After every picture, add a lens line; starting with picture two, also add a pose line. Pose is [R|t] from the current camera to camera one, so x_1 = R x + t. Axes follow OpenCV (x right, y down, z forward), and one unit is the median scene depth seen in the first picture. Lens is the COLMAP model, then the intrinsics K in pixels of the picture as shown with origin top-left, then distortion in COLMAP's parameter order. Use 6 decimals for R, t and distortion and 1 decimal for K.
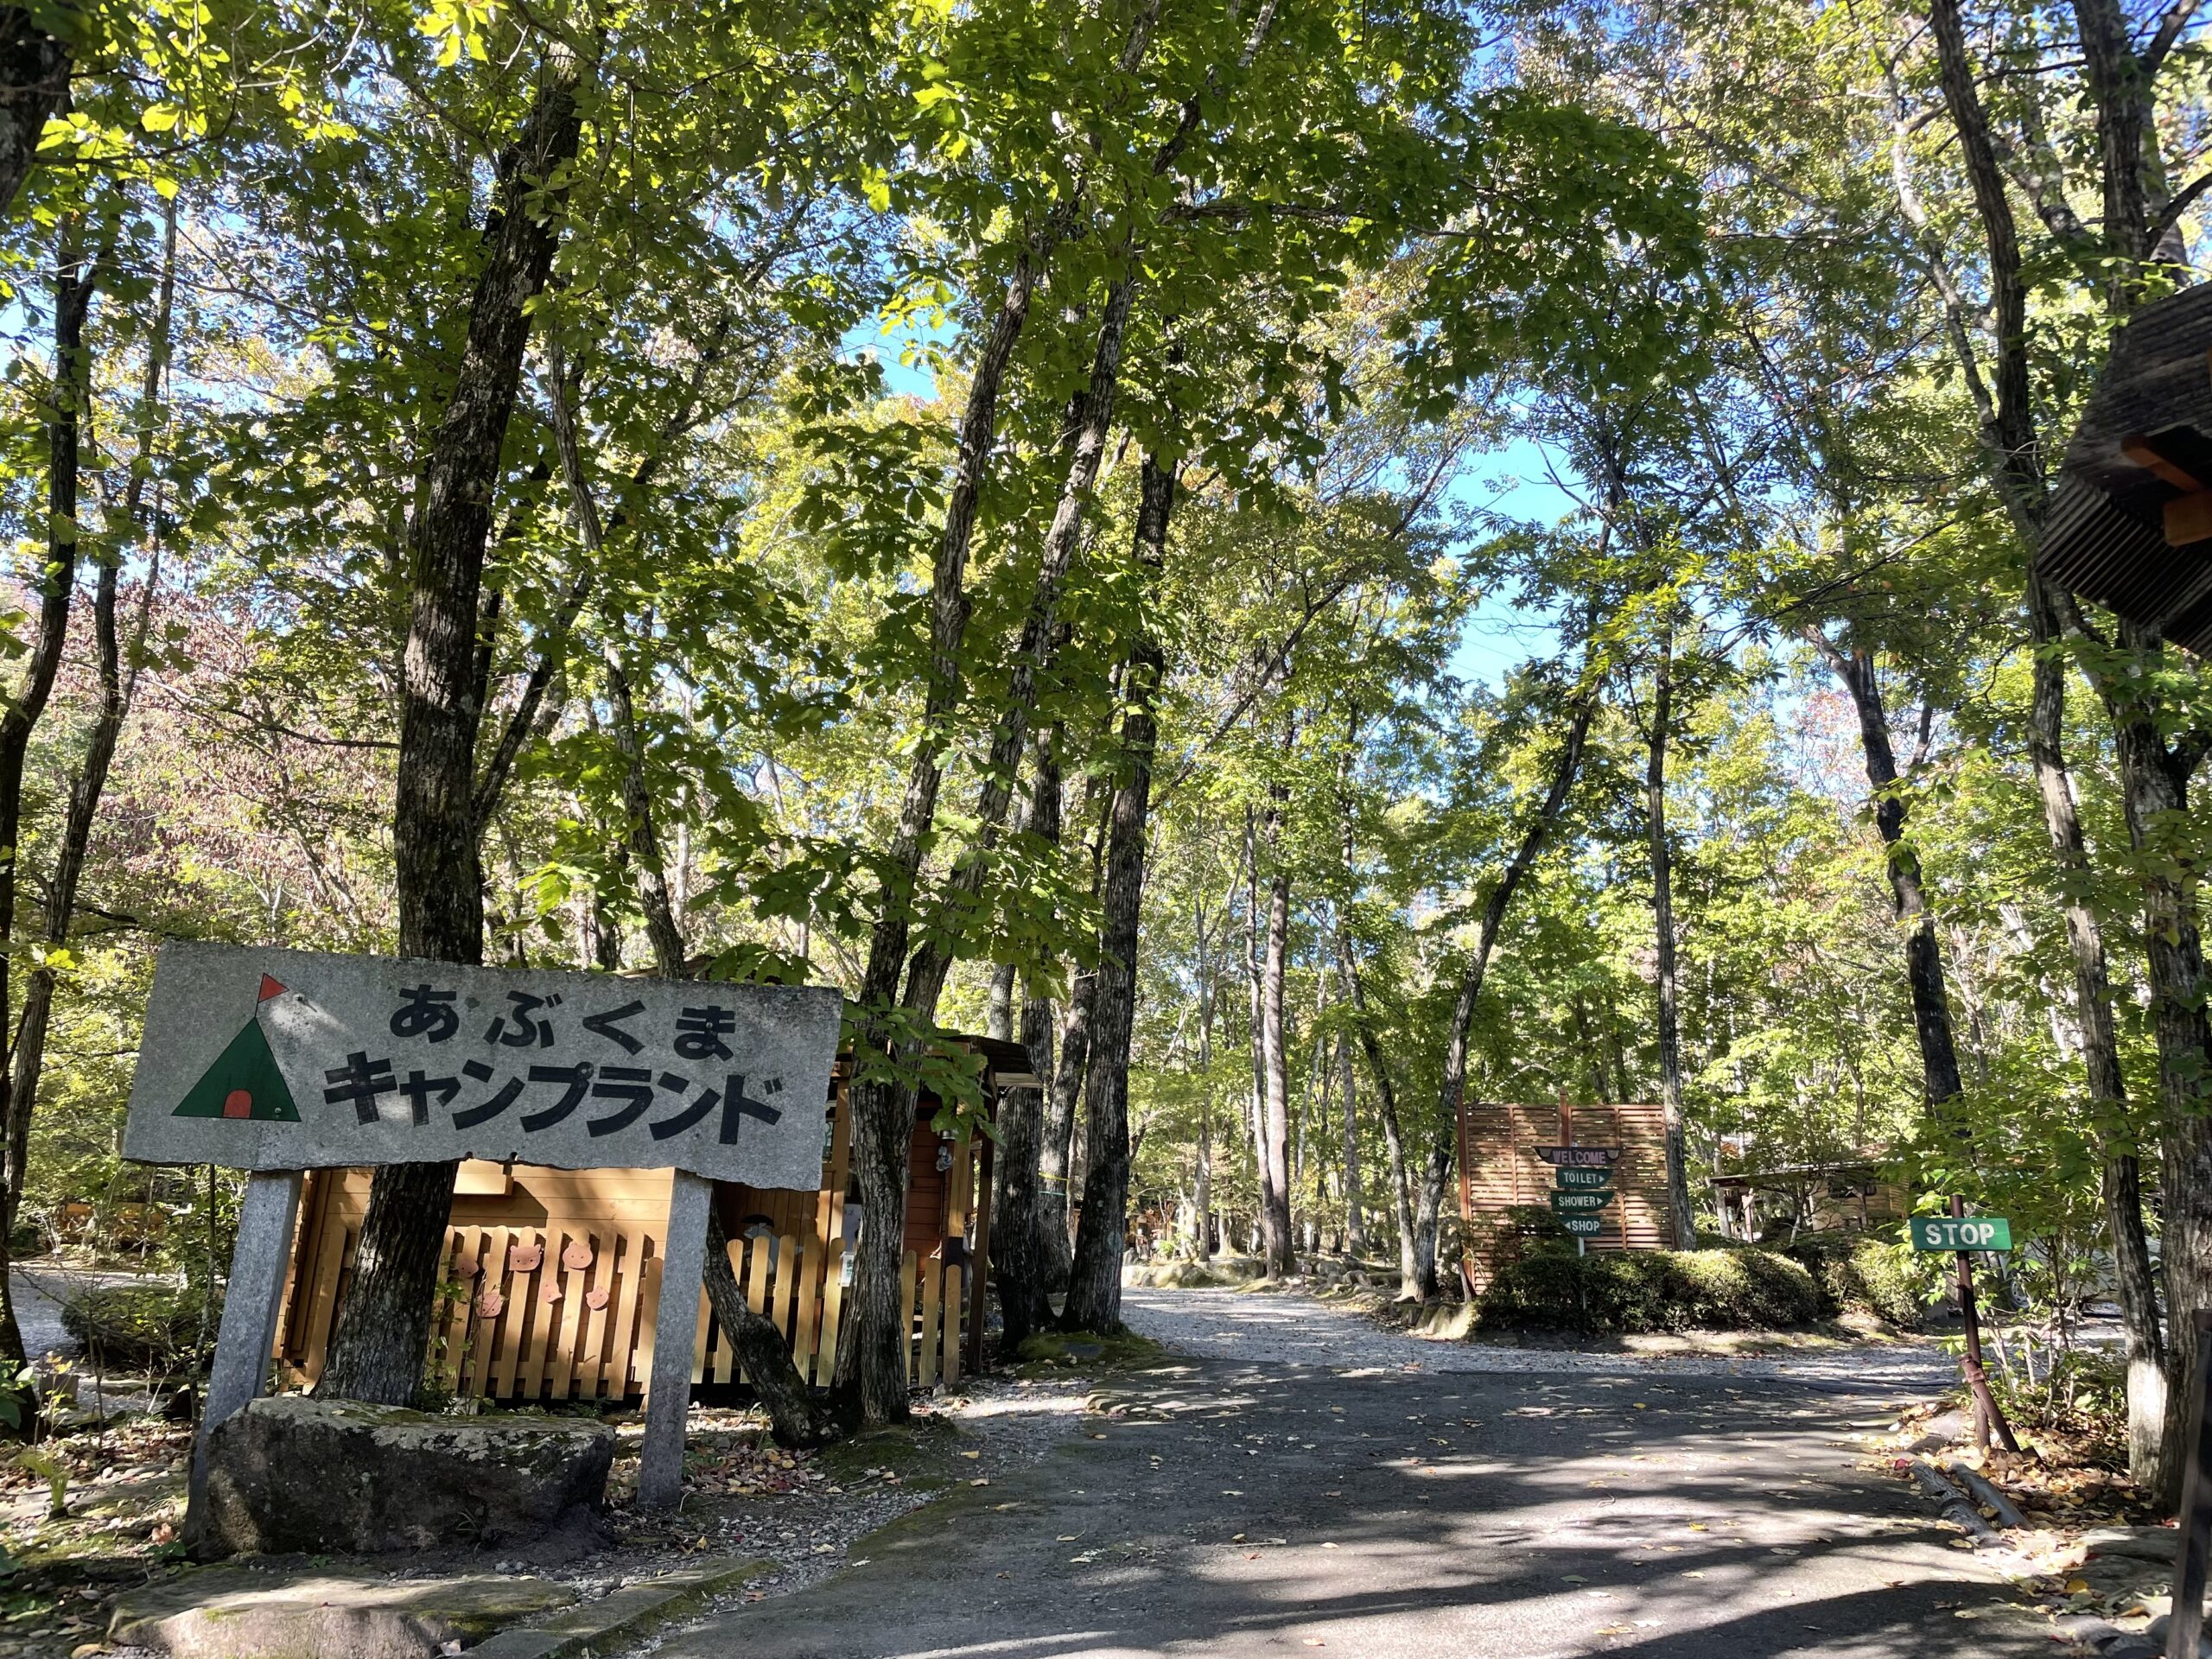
lens RADIAL K [[1681.0, 0, 1106.9], [0, 1681.0, 829.7], [0, 0, 1]] dist [0.007716, 0.003511]
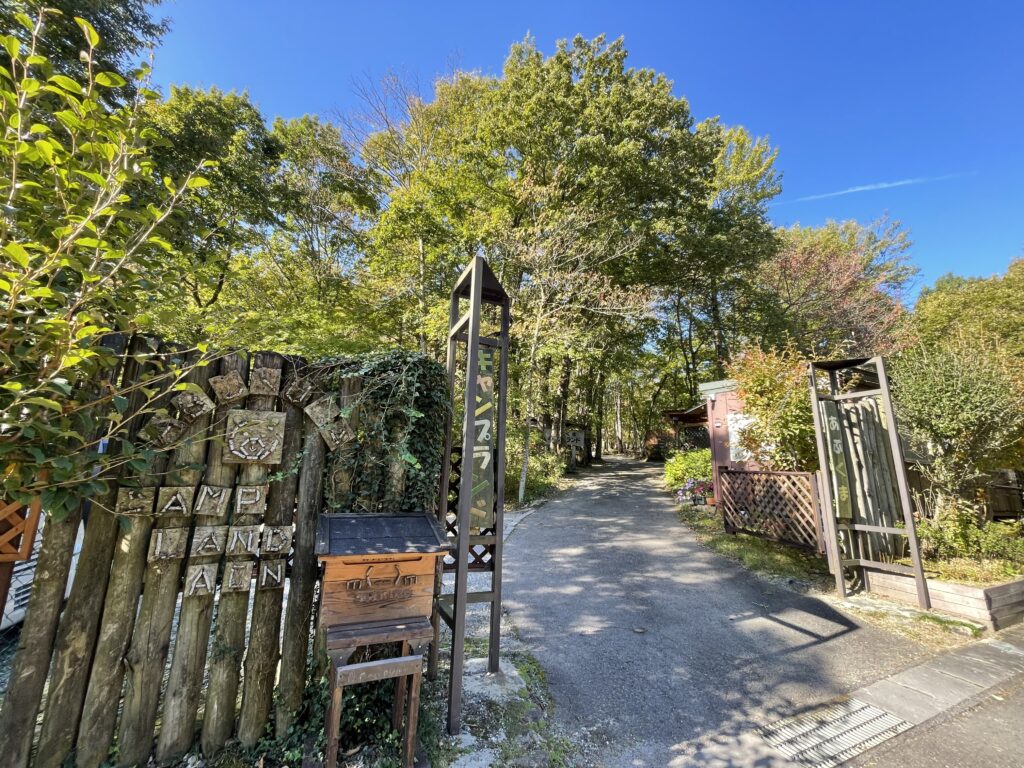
lens RADIAL K [[411.7, 0, 511.5], [0, 411.7, 384.1], [0, 0, 1]] dist [-0.000026, 0.000000]
pose [[0.987809, -0.023184, -0.153933, -0.036911], [0.037567, 0.995124, 0.091196, -0.093675], [0.151069, -0.095867, 0.983864, -0.343174]]
